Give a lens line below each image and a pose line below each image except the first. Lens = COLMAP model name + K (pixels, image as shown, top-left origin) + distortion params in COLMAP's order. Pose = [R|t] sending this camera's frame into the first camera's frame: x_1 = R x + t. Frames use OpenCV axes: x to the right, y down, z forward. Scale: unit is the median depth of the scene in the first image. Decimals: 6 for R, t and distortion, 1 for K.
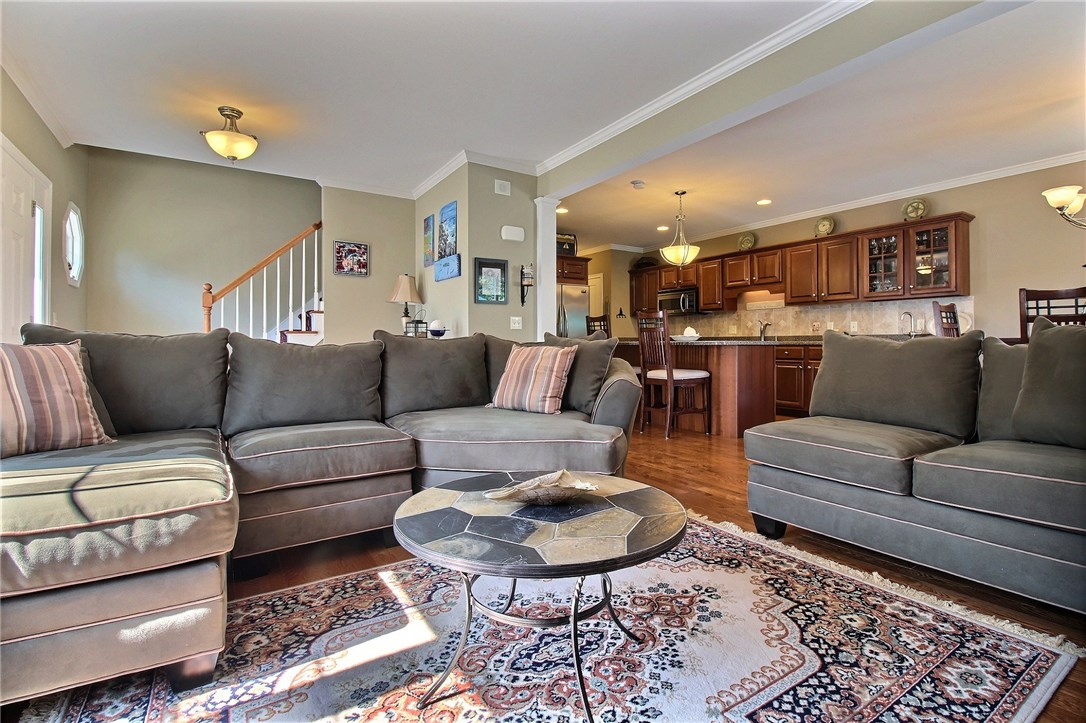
lens RADIAL K [[501.7, 0, 546.8], [0, 501.7, 342.7], [0, 0, 1]] dist [0.001428, -0.013017]
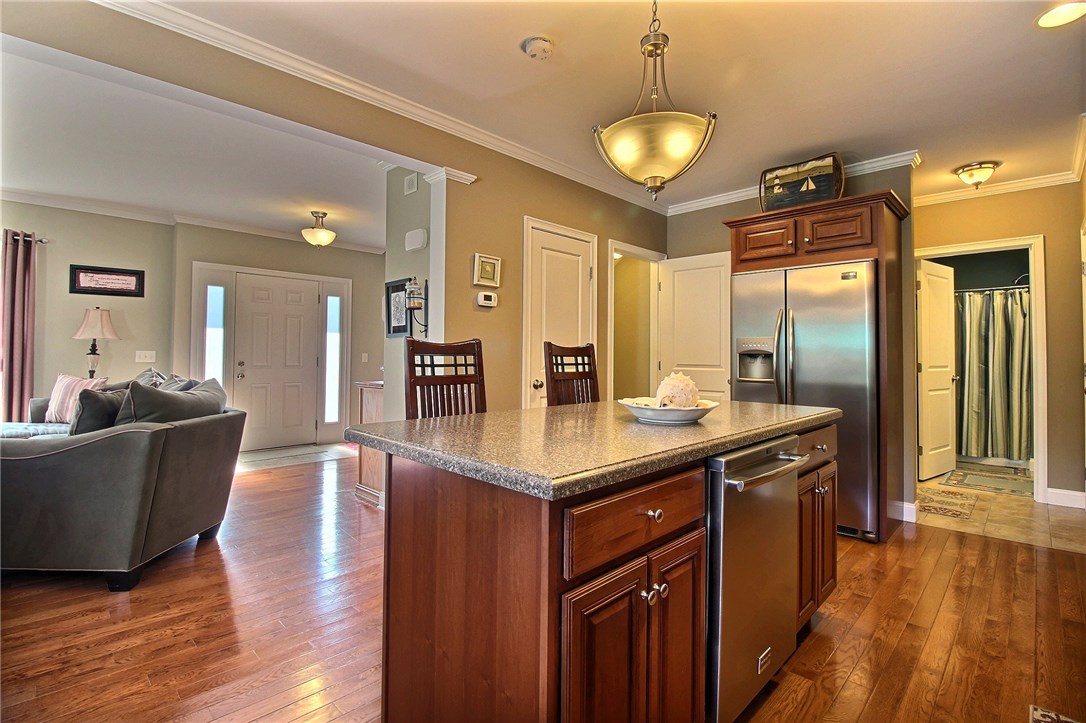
lens RADIAL K [[501.7, 0, 546.8], [0, 501.7, 342.7], [0, 0, 1]] dist [0.001428, -0.013017]
pose [[0.209950, -0.020176, -0.977504, 0.675100], [-0.007402, 0.999726, -0.022225, -0.050202], [0.977684, 0.011901, 0.209743, 1.014065]]
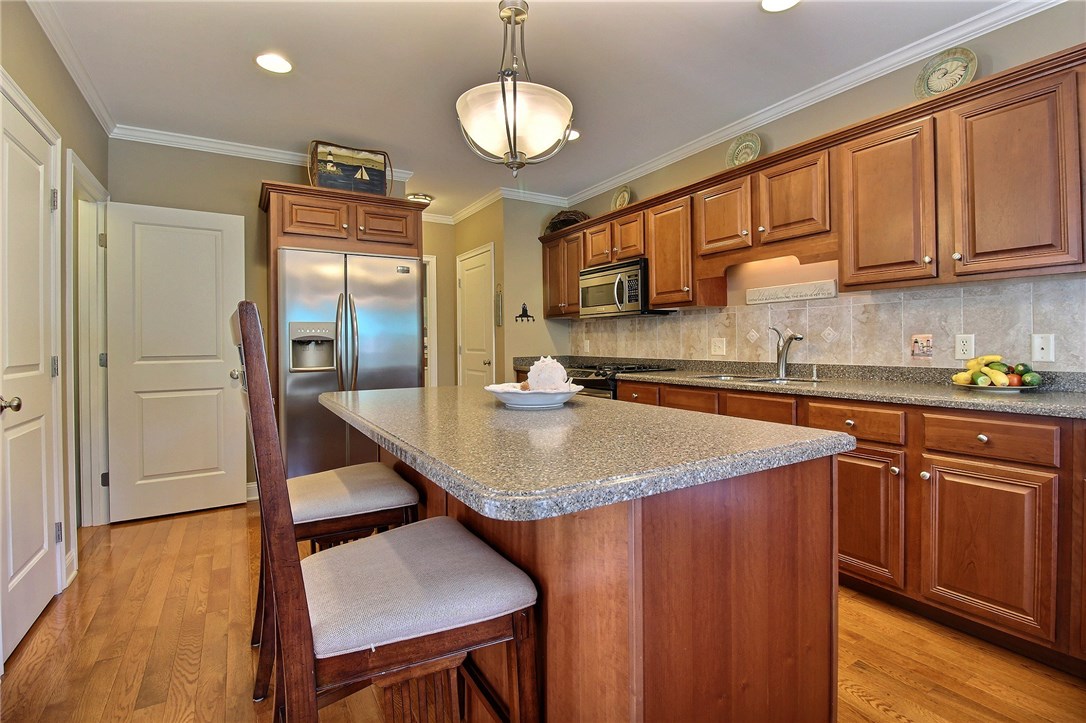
lens RADIAL K [[501.7, 0, 546.8], [0, 501.7, 342.7], [0, 0, 1]] dist [0.001428, -0.013017]
pose [[0.999374, -0.007121, -0.034641, 0.349522], [0.007168, 0.999974, 0.001209, -0.048177], [0.034632, -0.001457, 0.999399, 0.808001]]
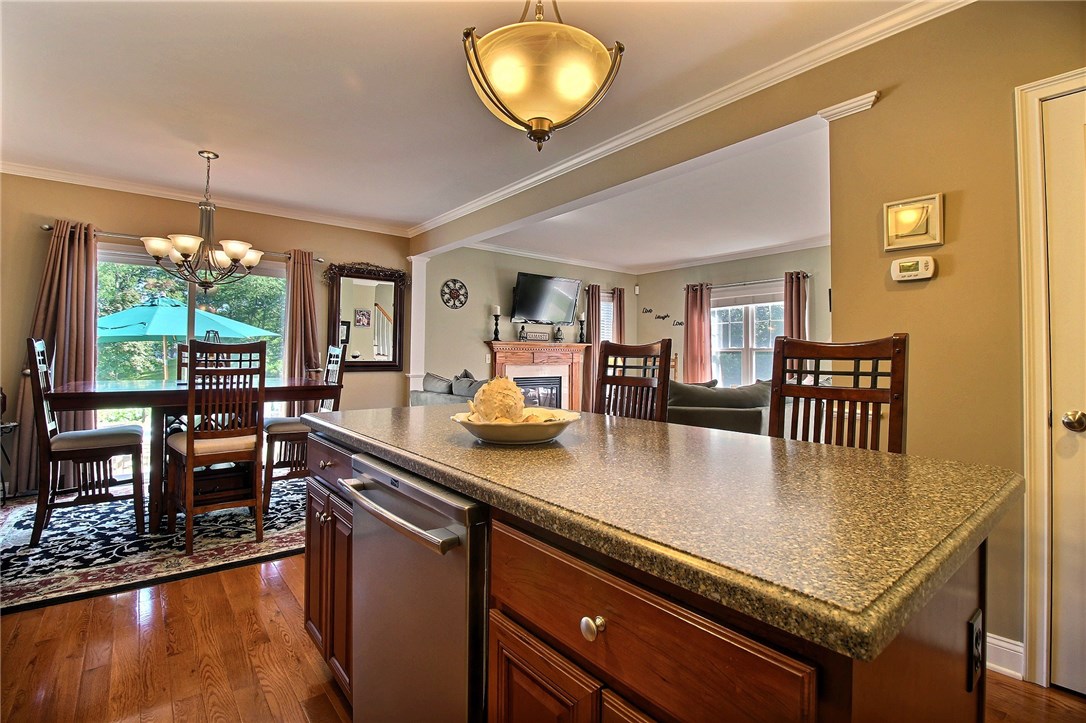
lens RADIAL K [[501.7, 0, 546.8], [0, 501.7, 342.7], [0, 0, 1]] dist [0.001428, -0.013017]
pose [[-0.995002, -0.008978, -0.099450, 0.334675], [-0.006177, 0.999576, -0.028443, -0.047950], [0.099664, -0.027686, -0.994636, 1.475036]]
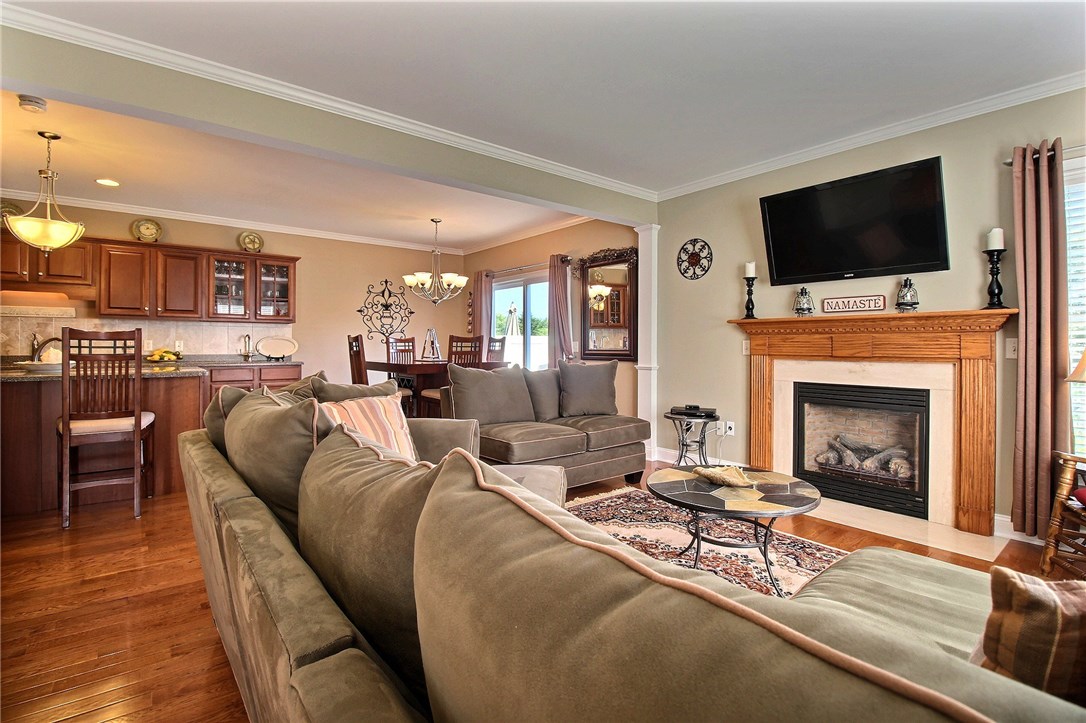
lens RADIAL K [[501.7, 0, 546.8], [0, 501.7, 342.7], [0, 0, 1]] dist [0.001428, -0.013017]
pose [[-0.098069, 0.006052, 0.995161, -0.482464], [-0.004876, 0.999967, -0.006561, -0.044309], [-0.995168, -0.005496, -0.098036, 0.515409]]
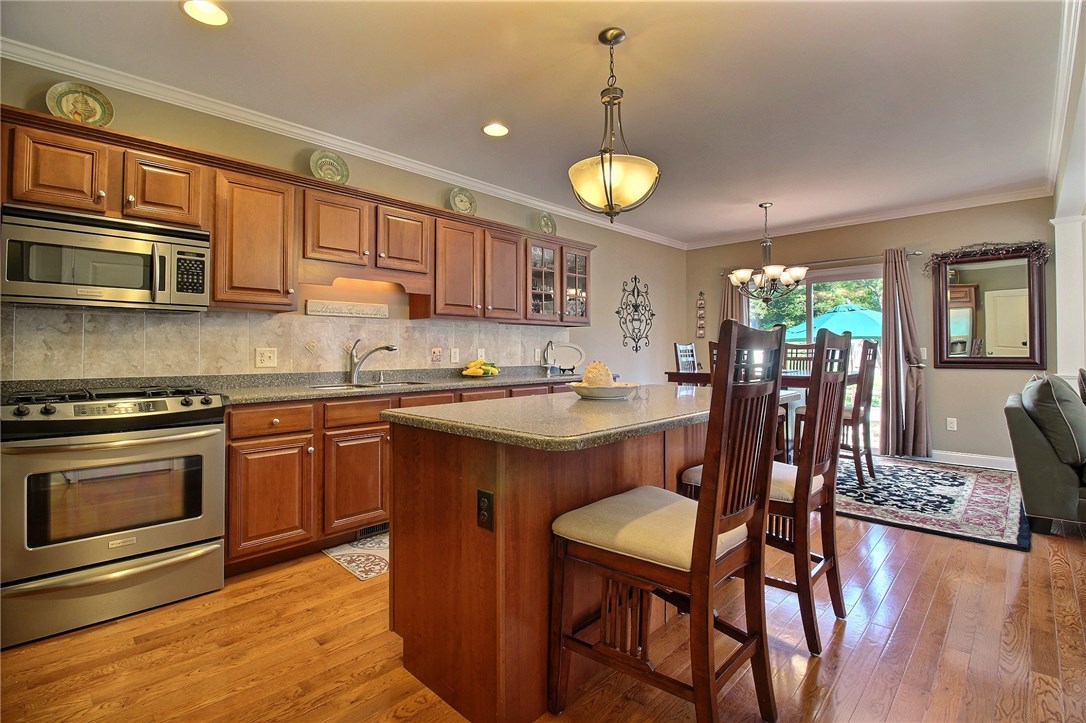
lens RADIAL K [[501.7, 0, 546.8], [0, 501.7, 342.7], [0, 0, 1]] dist [0.001428, -0.013017]
pose [[-0.221151, 0.015842, 0.975111, -0.142681], [-0.001261, 0.999863, -0.016530, -0.048725], [-0.975239, -0.004885, -0.221100, 1.343750]]
